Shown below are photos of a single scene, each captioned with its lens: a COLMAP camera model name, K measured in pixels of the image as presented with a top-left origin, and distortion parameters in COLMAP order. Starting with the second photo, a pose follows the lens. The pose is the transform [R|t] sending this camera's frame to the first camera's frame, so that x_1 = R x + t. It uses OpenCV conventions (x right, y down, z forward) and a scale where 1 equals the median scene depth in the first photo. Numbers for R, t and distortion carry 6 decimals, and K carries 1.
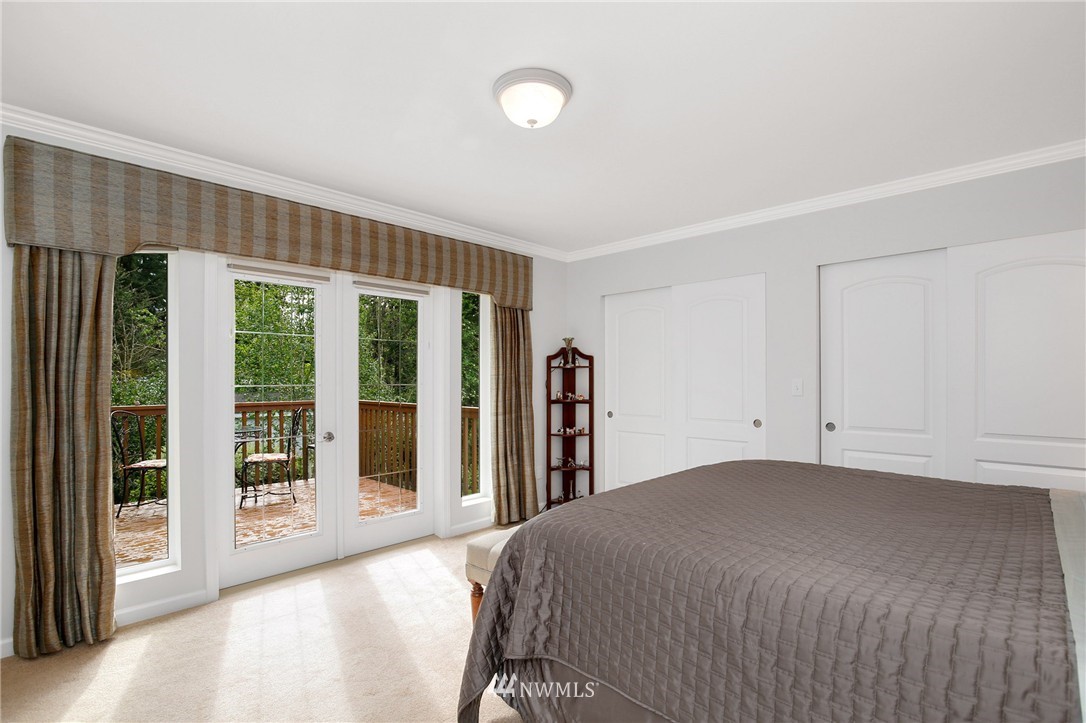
lens RADIAL K [[501.9, 0, 545.9], [0, 501.9, 374.6], [0, 0, 1]] dist [-0.040898, 0.007501]
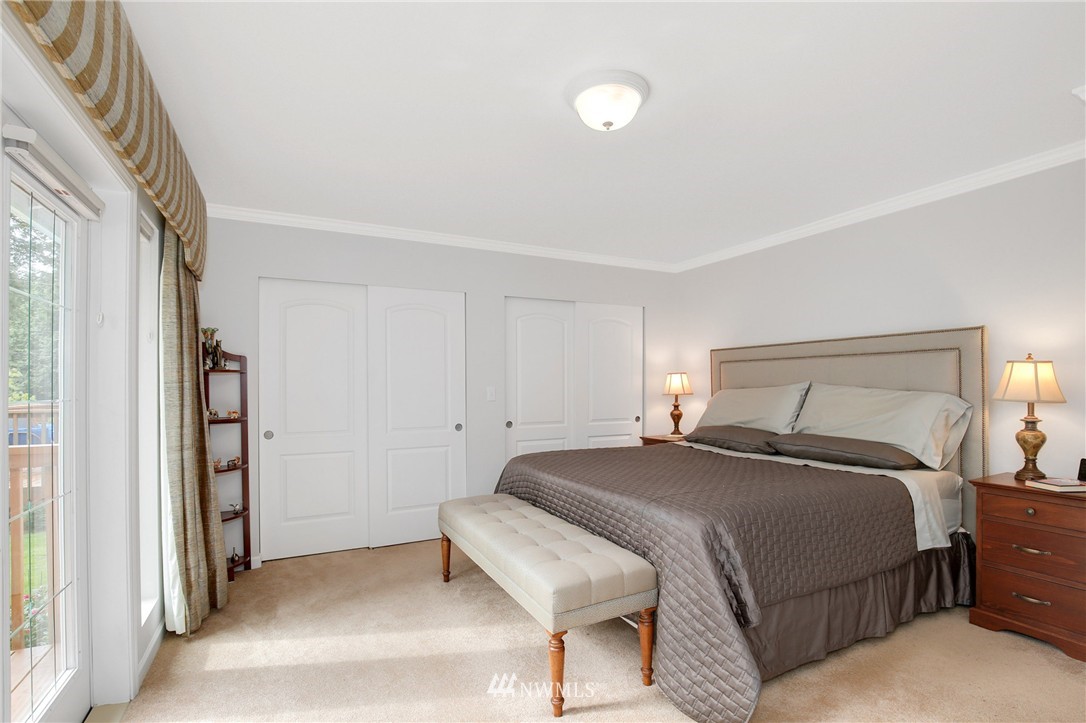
lens RADIAL K [[501.9, 0, 545.9], [0, 501.9, 374.6], [0, 0, 1]] dist [-0.040898, 0.007501]
pose [[0.333026, 0.020338, 0.942698, -0.499904], [-0.001266, 0.999776, -0.021122, 0.004171], [-0.942917, 0.005840, 0.332977, 0.403812]]
